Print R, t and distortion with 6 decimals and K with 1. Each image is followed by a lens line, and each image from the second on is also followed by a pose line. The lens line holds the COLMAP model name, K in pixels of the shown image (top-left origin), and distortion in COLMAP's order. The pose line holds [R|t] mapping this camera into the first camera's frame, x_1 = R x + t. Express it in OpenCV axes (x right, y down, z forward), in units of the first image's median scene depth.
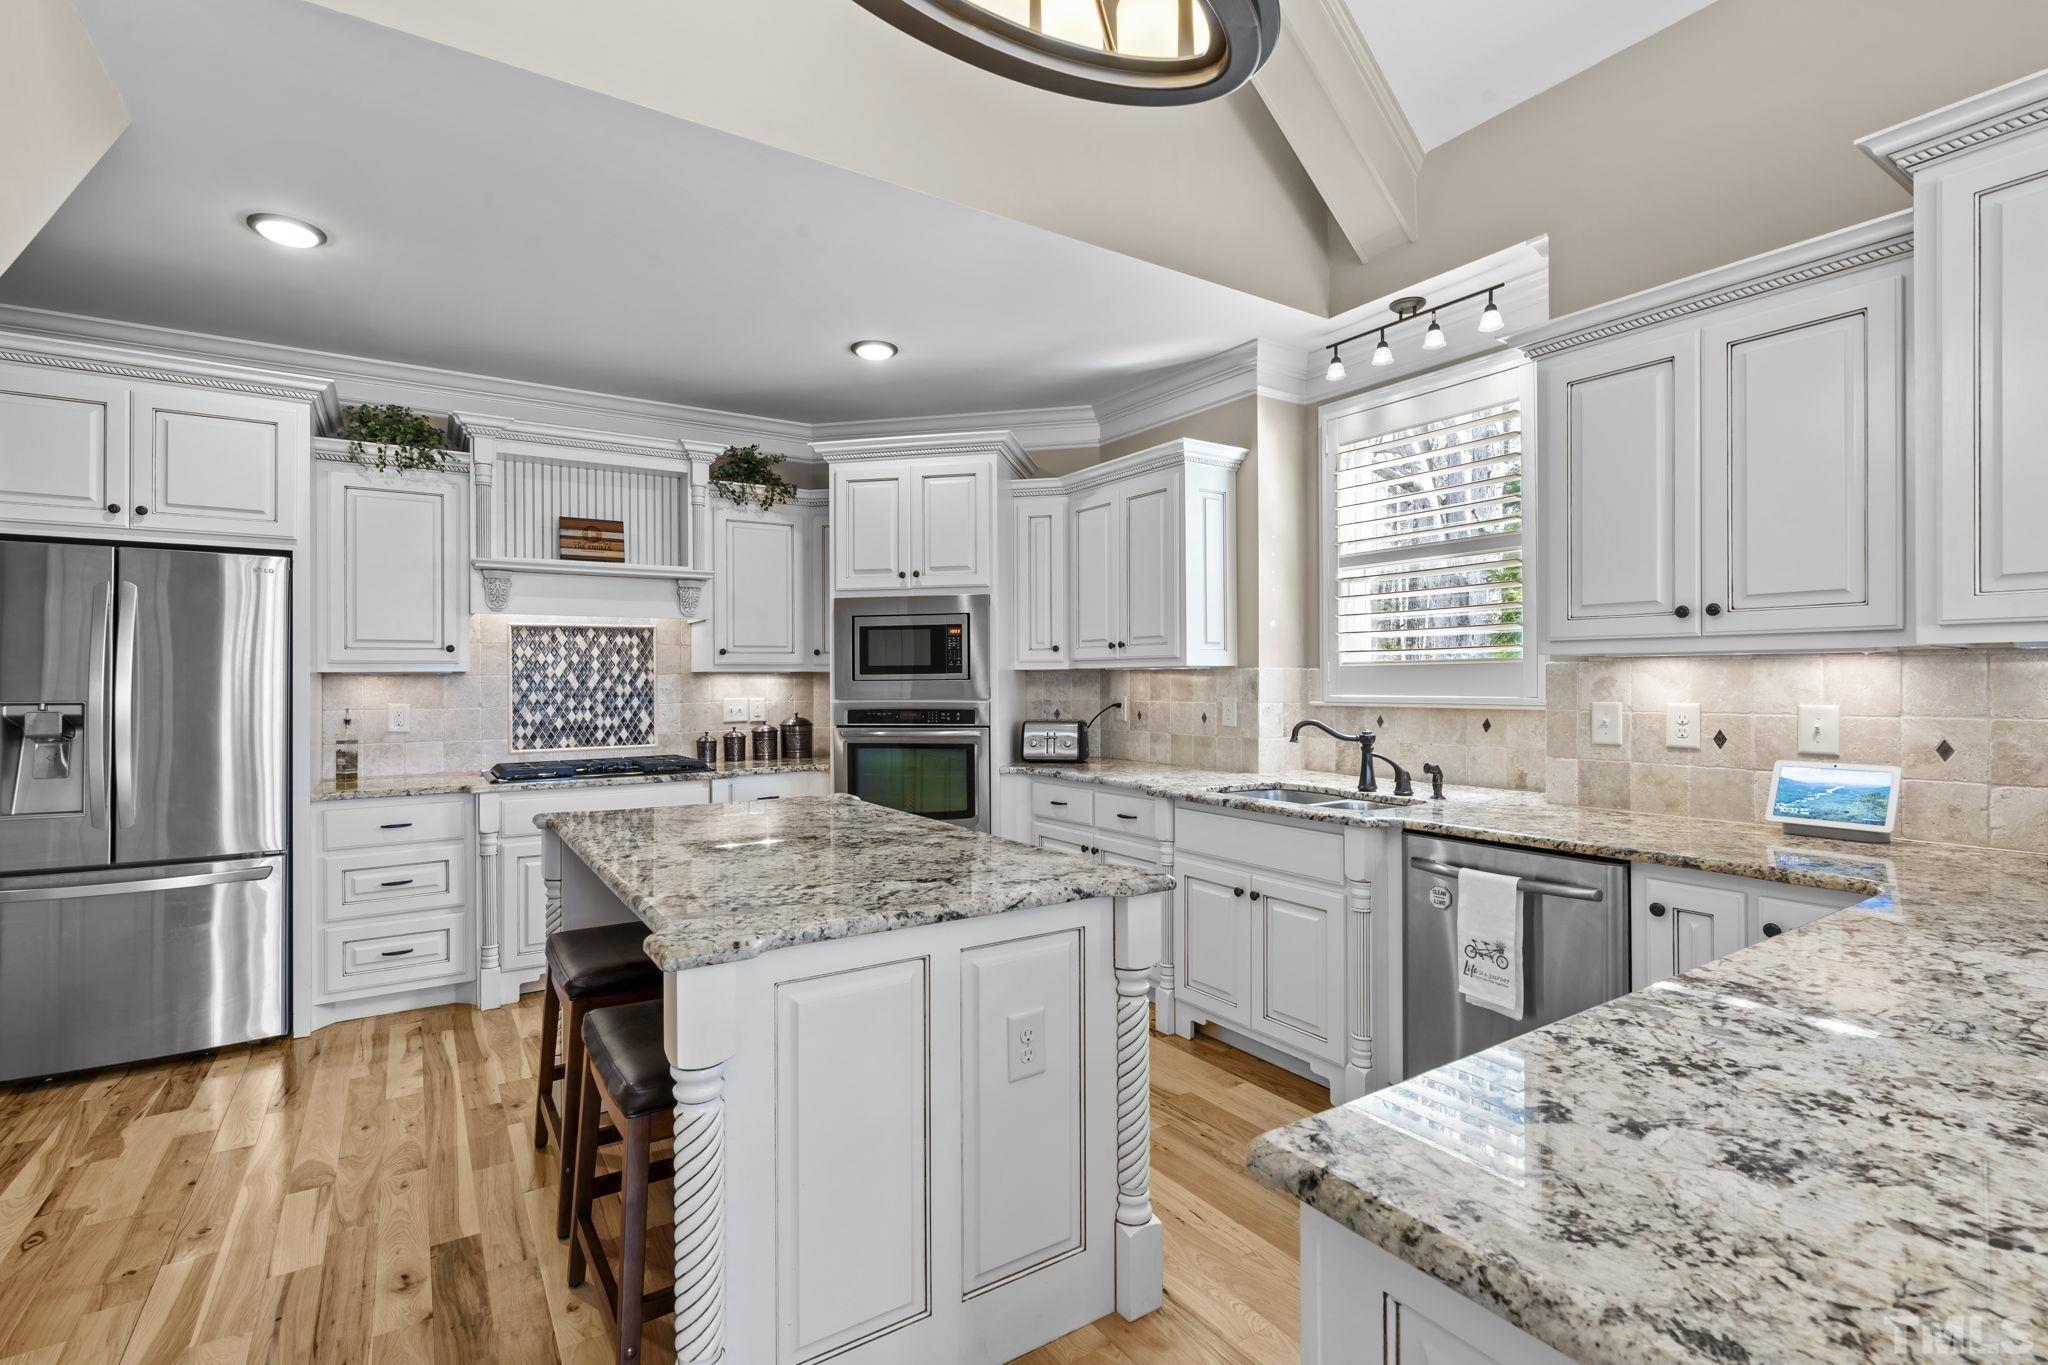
lens RADIAL K [[944.2, 0, 1012.8], [0, 944.2, 679.0], [0, 0, 1]] dist [-0.004081, 0.001185]
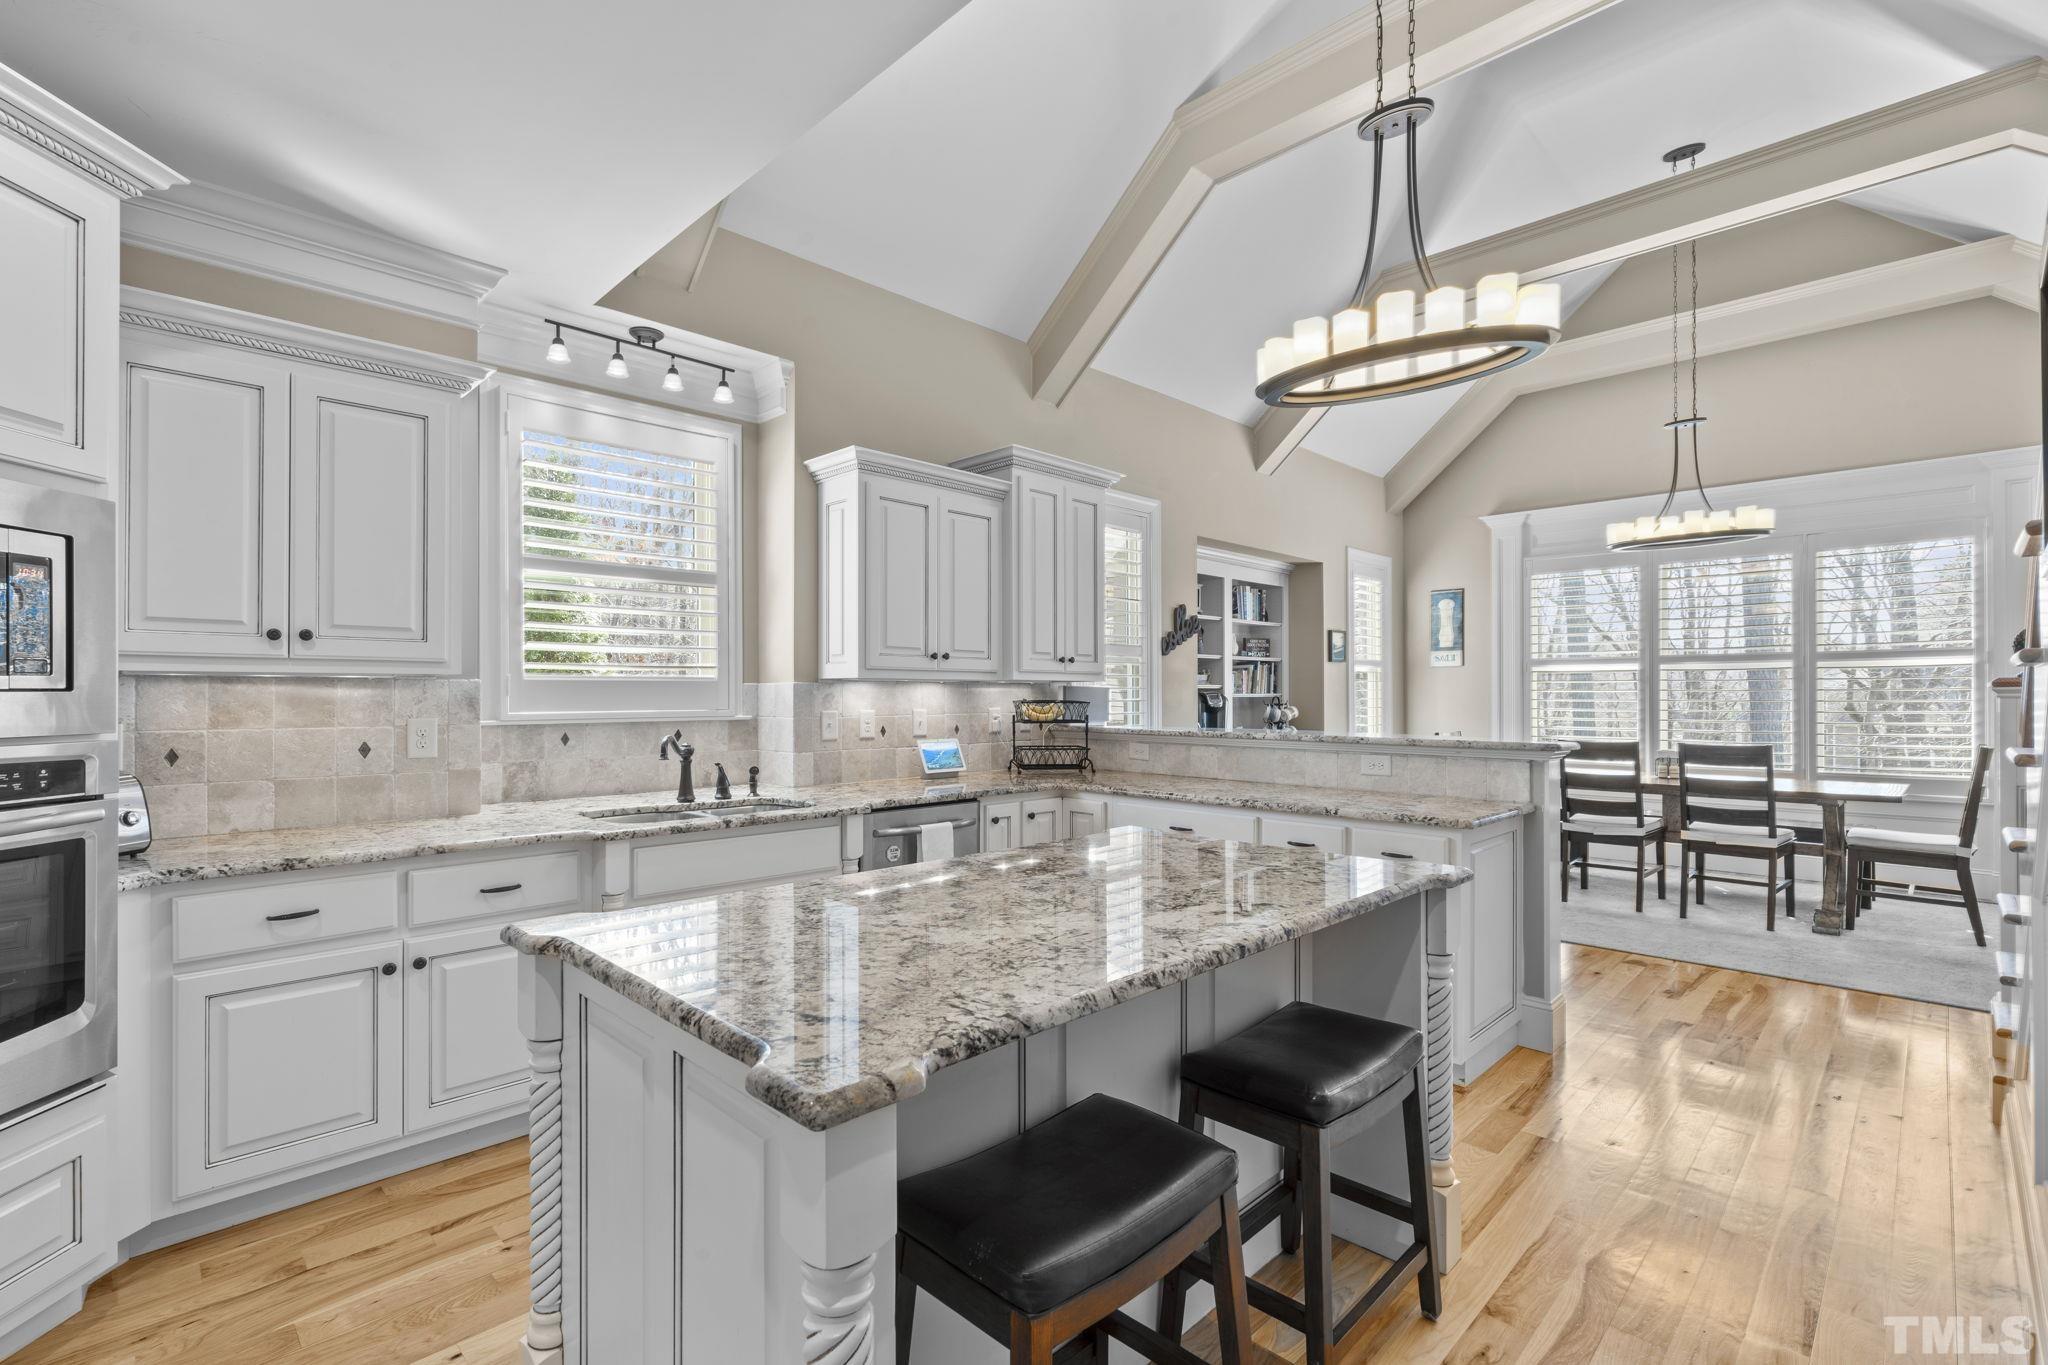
lens RADIAL K [[944.2, 0, 1019.7], [0, 944.2, 699.9], [0, 0, 1]] dist [-0.004081, 0.001185]
pose [[-0.211920, -0.001606, 0.977286, -0.727248], [-0.001075, 0.999998, 0.001411, 0.004485], [-0.977286, -0.000751, -0.211921, 0.869253]]
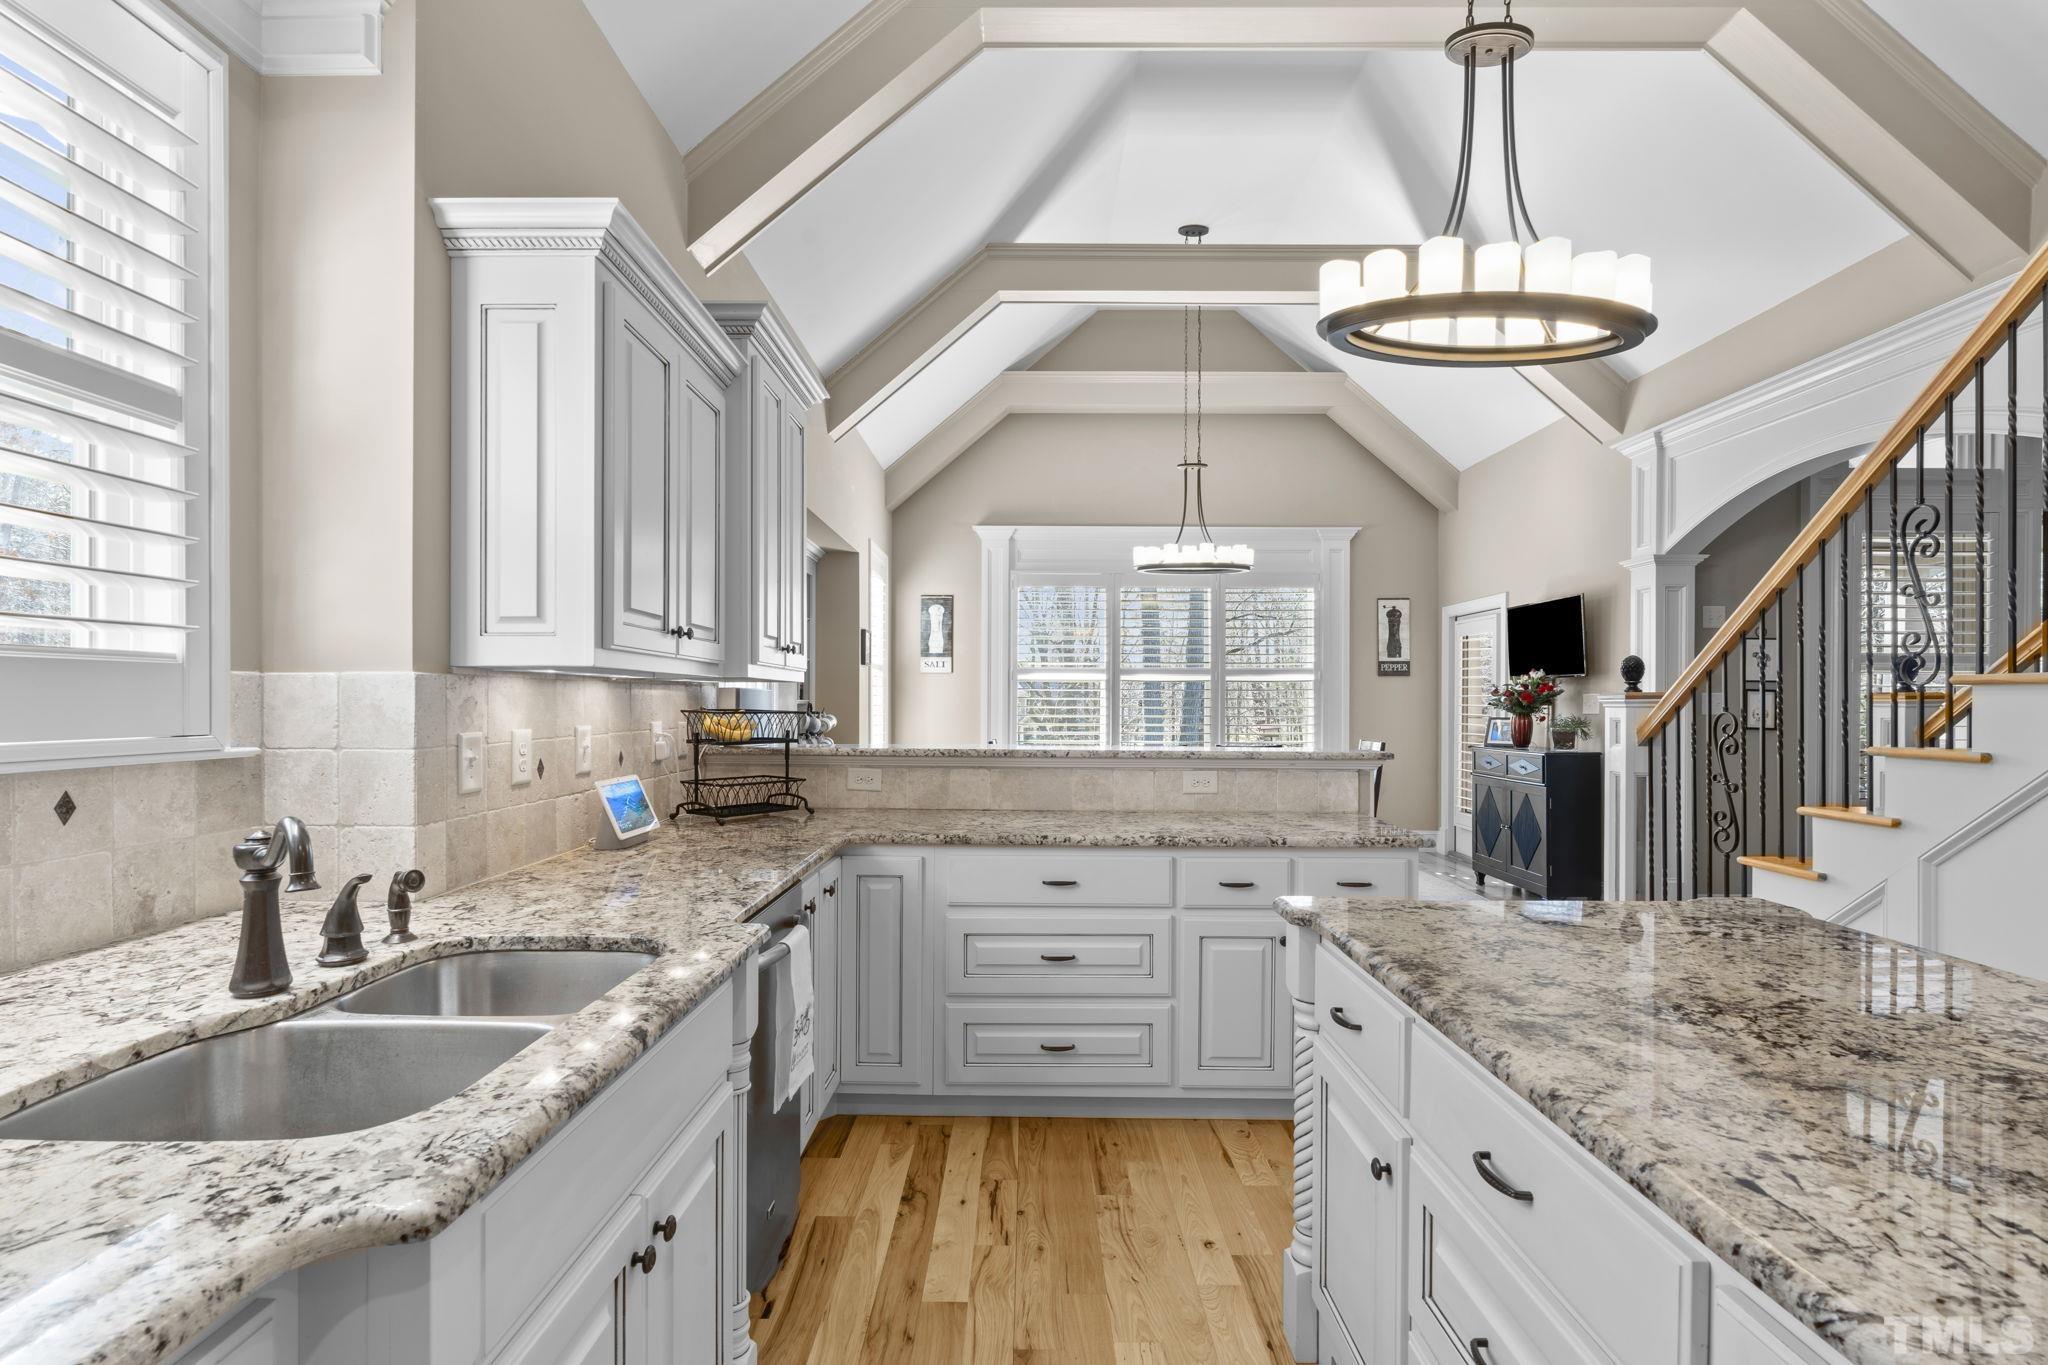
lens RADIAL K [[944.2, 0, 1032.7], [0, 944.2, 702.4], [0, 0, 1]] dist [-0.004081, 0.001185]
pose [[-0.843580, -0.000110, 0.537004, -0.087295], [-0.002240, 0.999992, -0.003315, 0.002823], [-0.536999, -0.003999, -0.843573, 1.164422]]
